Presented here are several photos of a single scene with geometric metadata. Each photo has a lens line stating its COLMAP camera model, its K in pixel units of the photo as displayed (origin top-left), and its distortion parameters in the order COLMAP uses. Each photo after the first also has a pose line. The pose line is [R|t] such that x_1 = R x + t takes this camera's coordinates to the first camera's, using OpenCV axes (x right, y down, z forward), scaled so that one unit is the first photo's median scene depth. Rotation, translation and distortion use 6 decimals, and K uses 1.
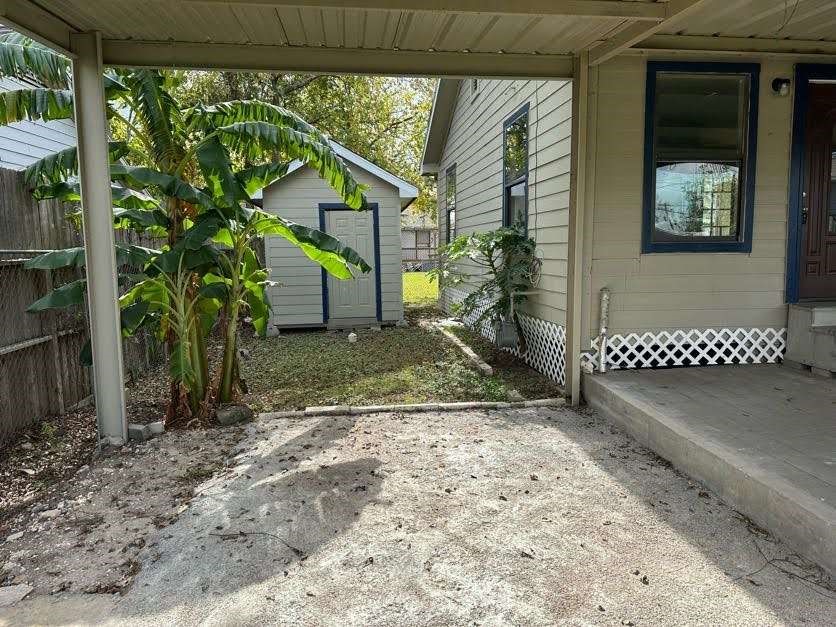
lens RADIAL K [[580.0, 0, 418.0], [0, 580.0, 313.5], [0, 0, 1]] dist [0.003213, 0.001898]
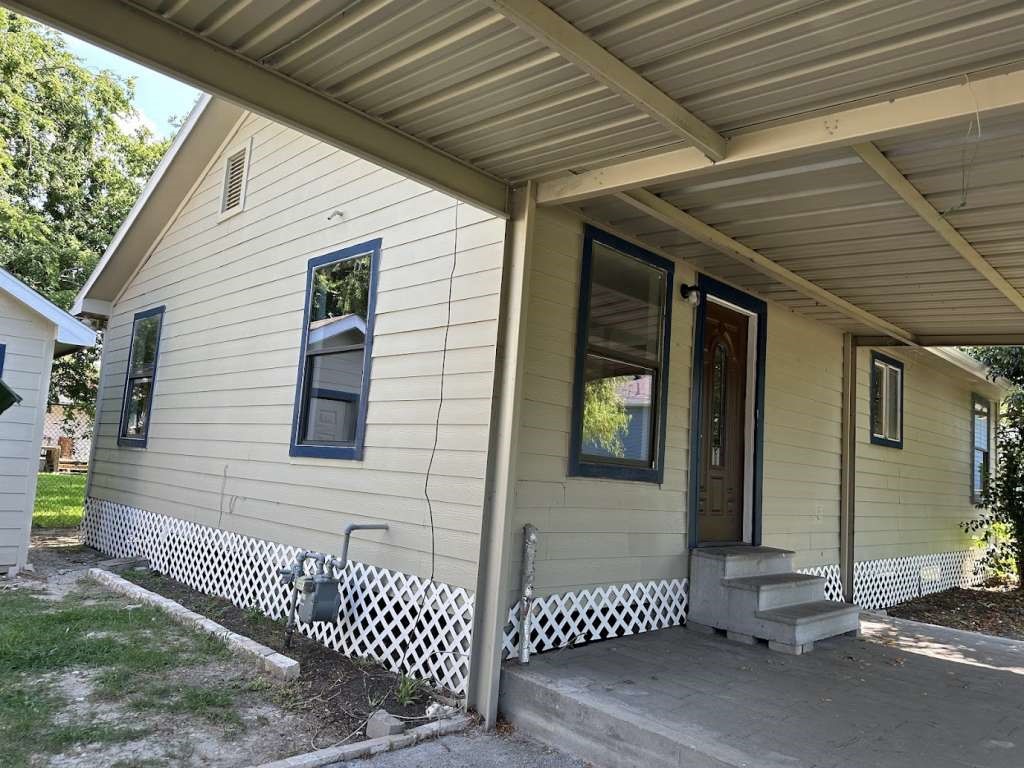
lens RADIAL K [[710.4, 0, 512.0], [0, 710.4, 384.0], [0, 0, 1]] dist [0.003213, 0.001898]
pose [[0.773160, 0.135153, 0.619643, -0.207492], [-0.002843, 0.977758, -0.209715, -0.032628], [-0.634205, 0.160382, 0.756348, 0.366015]]
